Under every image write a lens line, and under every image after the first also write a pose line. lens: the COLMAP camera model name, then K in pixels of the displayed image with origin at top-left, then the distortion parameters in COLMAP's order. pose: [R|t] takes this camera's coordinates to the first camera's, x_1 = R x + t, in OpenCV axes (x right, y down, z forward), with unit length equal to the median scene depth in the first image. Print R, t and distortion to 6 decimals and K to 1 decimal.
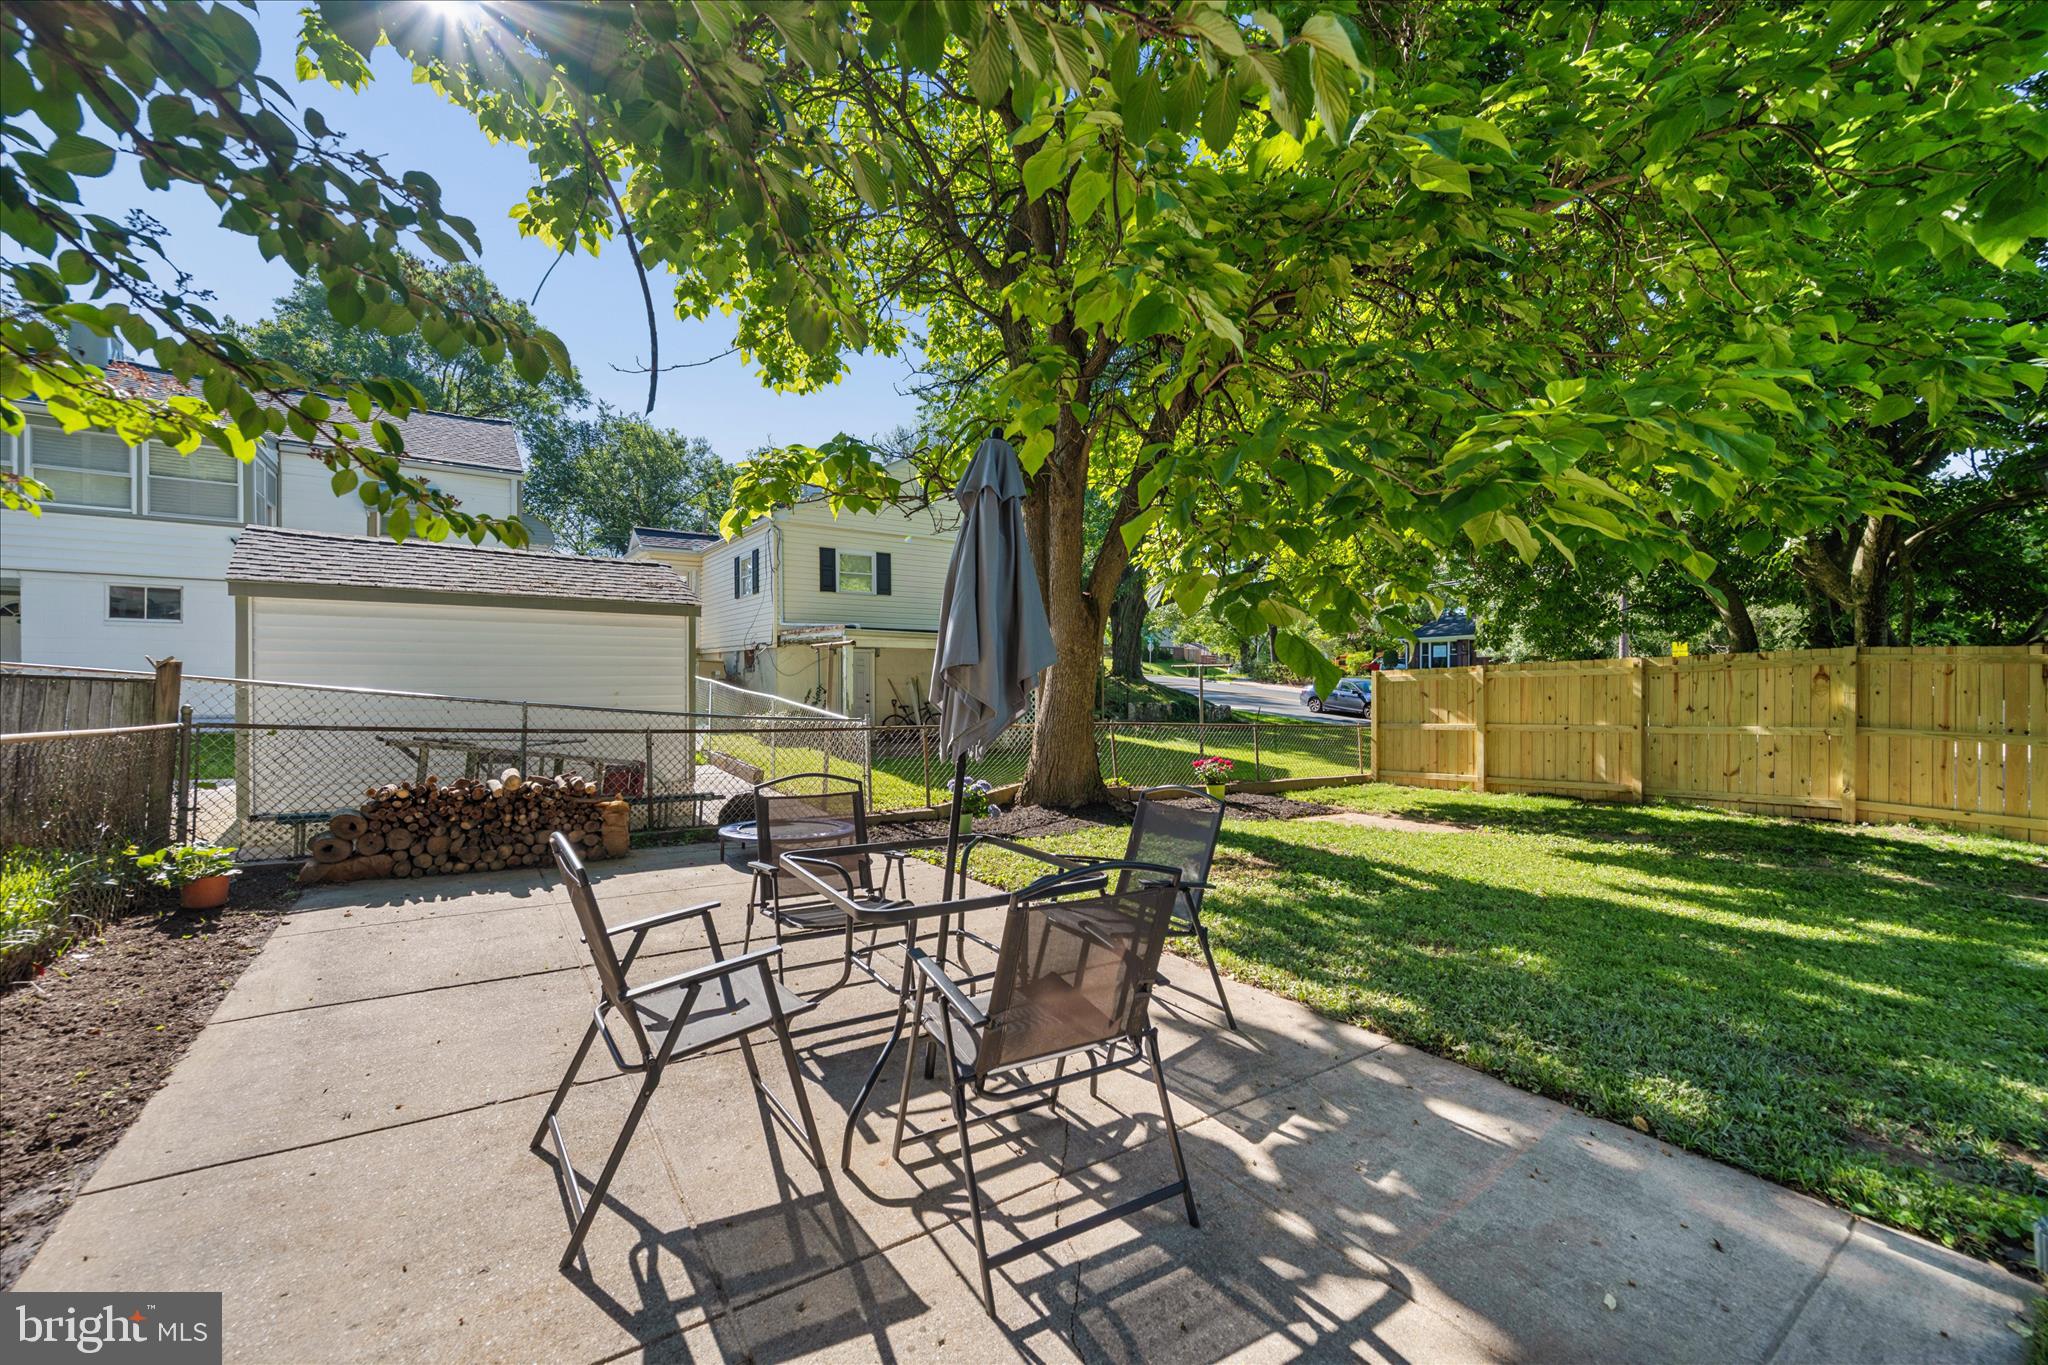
lens RADIAL K [[801.0, 0, 1026.7], [0, 801.0, 685.7], [0, 0, 1]] dist [-0.001331, -0.000130]
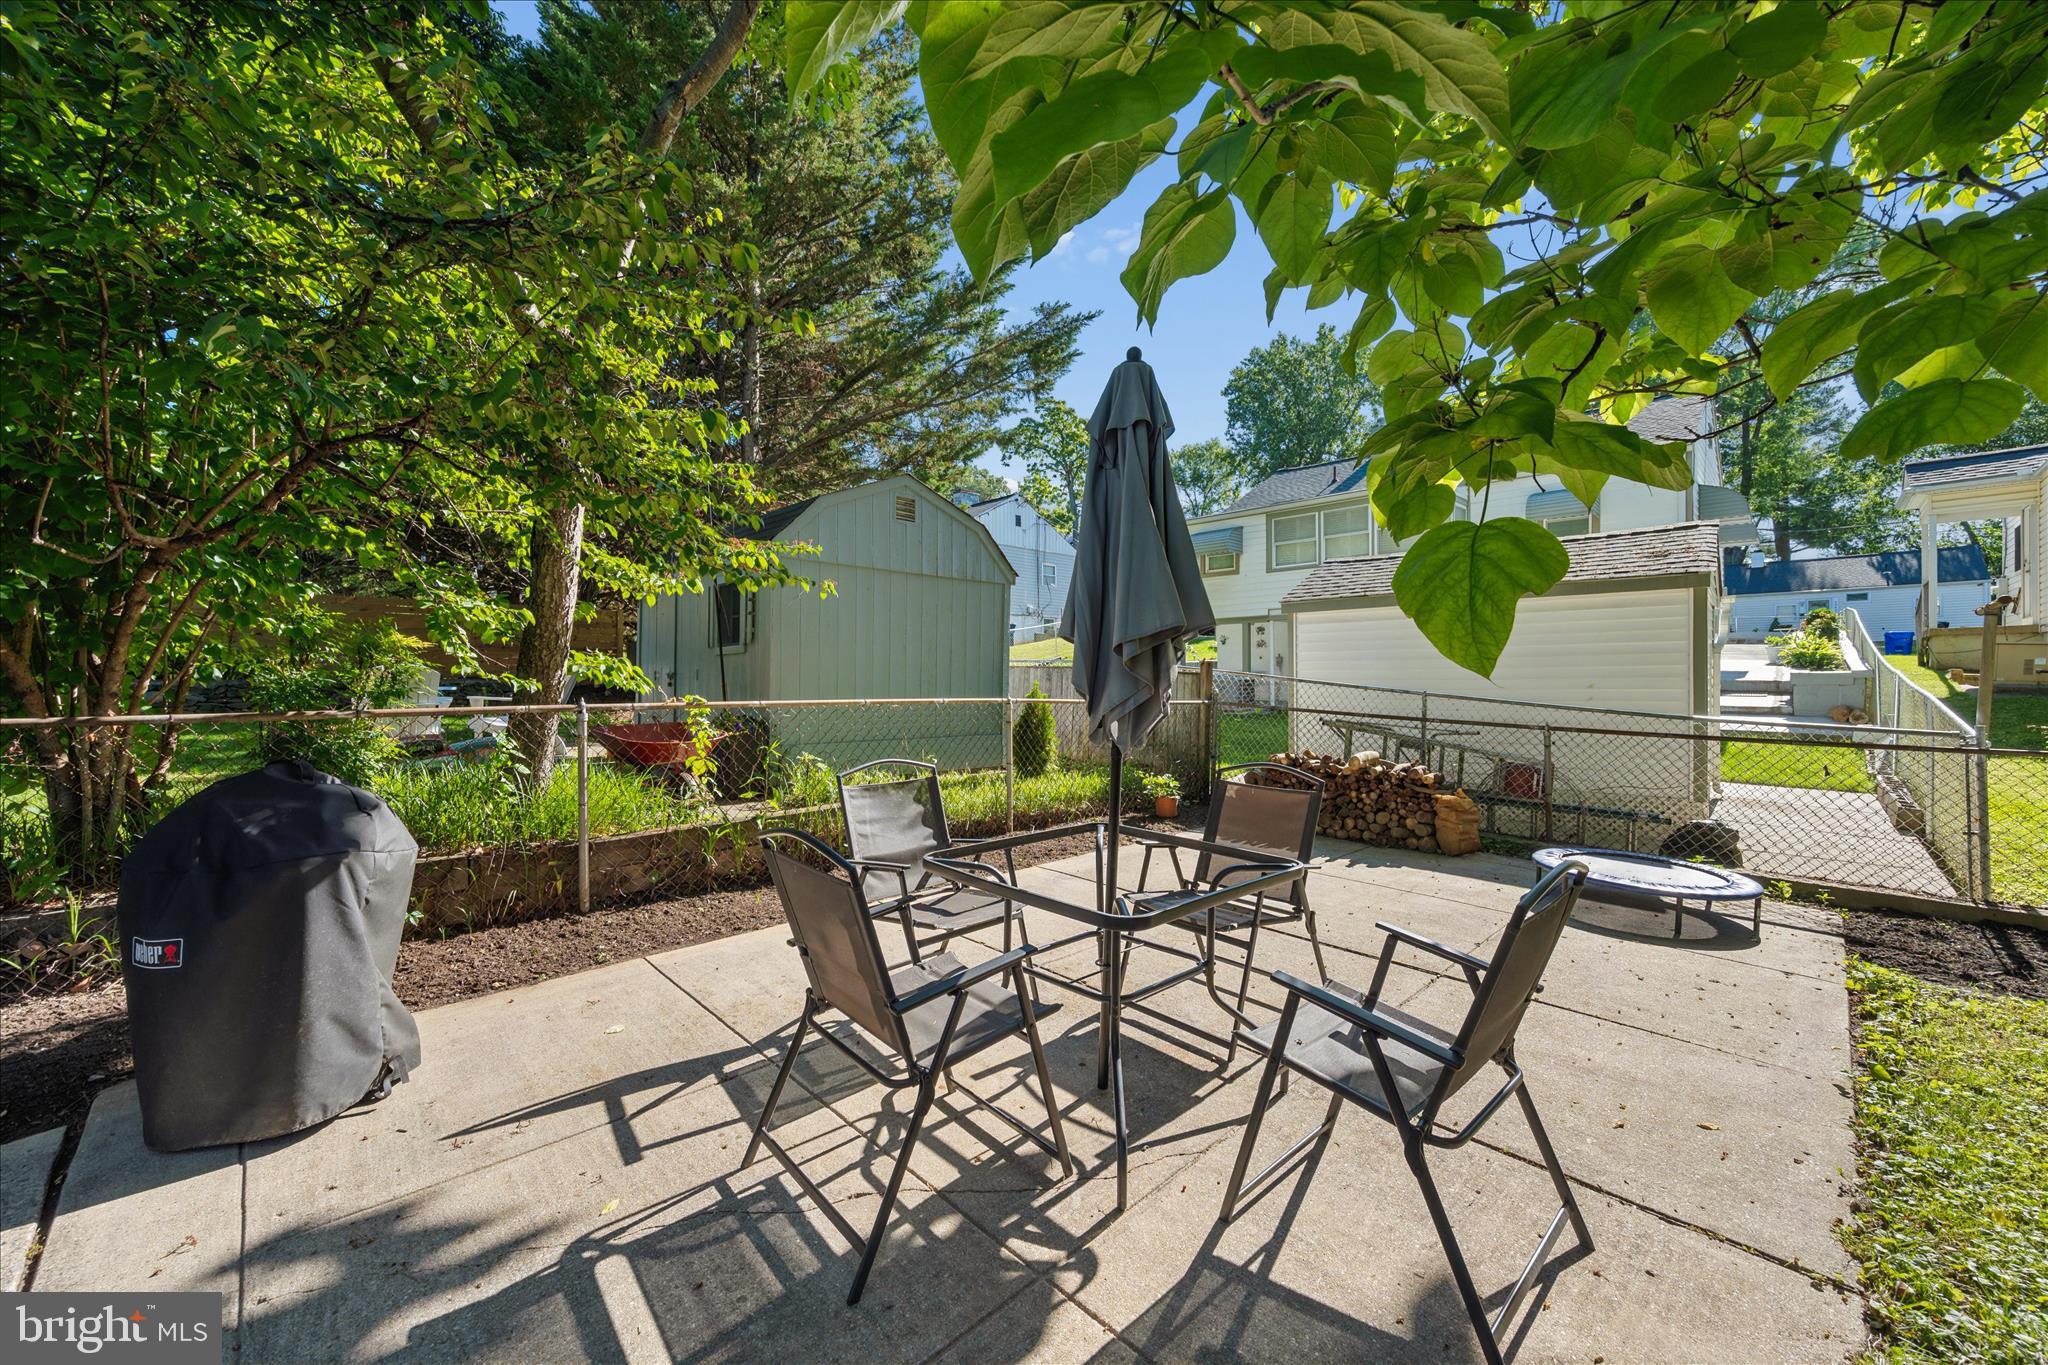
lens RADIAL K [[801.0, 0, 1026.7], [0, 801.0, 685.7], [0, 0, 1]] dist [-0.001331, -0.000130]
pose [[0.158021, 0.004305, -0.987426, 0.462301], [-0.004062, 0.999985, 0.003710, 0.014448], [0.987427, 0.003425, 0.158037, 0.459393]]
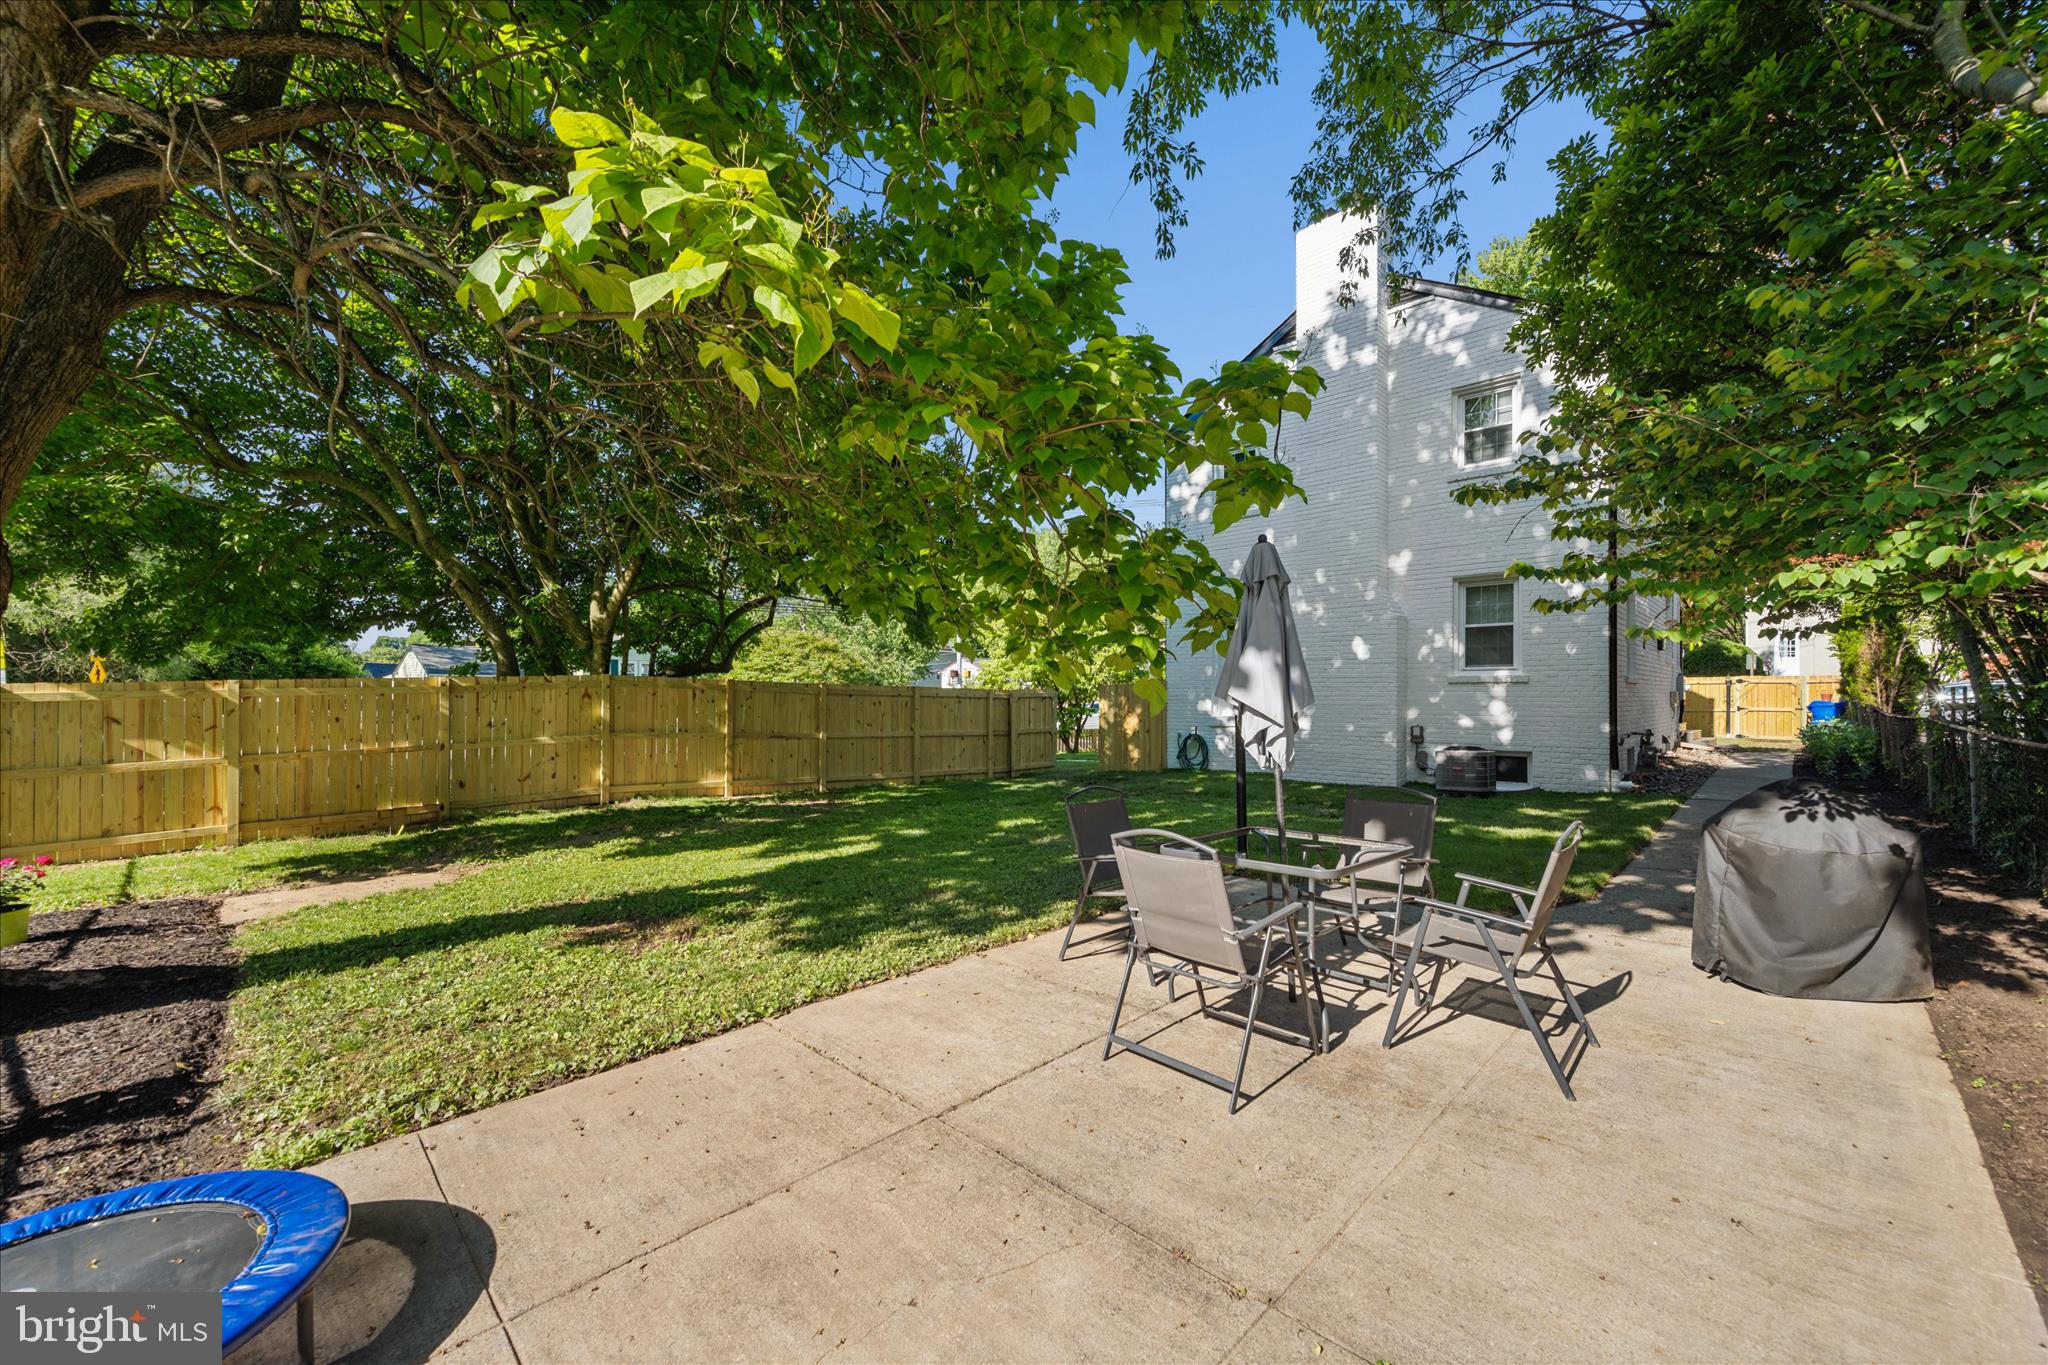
lens RADIAL K [[801.0, 0, 1026.7], [0, 801.0, 685.7], [0, 0, 1]] dist [-0.001331, -0.000130]
pose [[-0.171009, 0.010700, 0.985211, -0.838110], [0.003816, 0.999941, -0.010198, -0.022672], [-0.985262, 0.002015, -0.171040, 1.008012]]
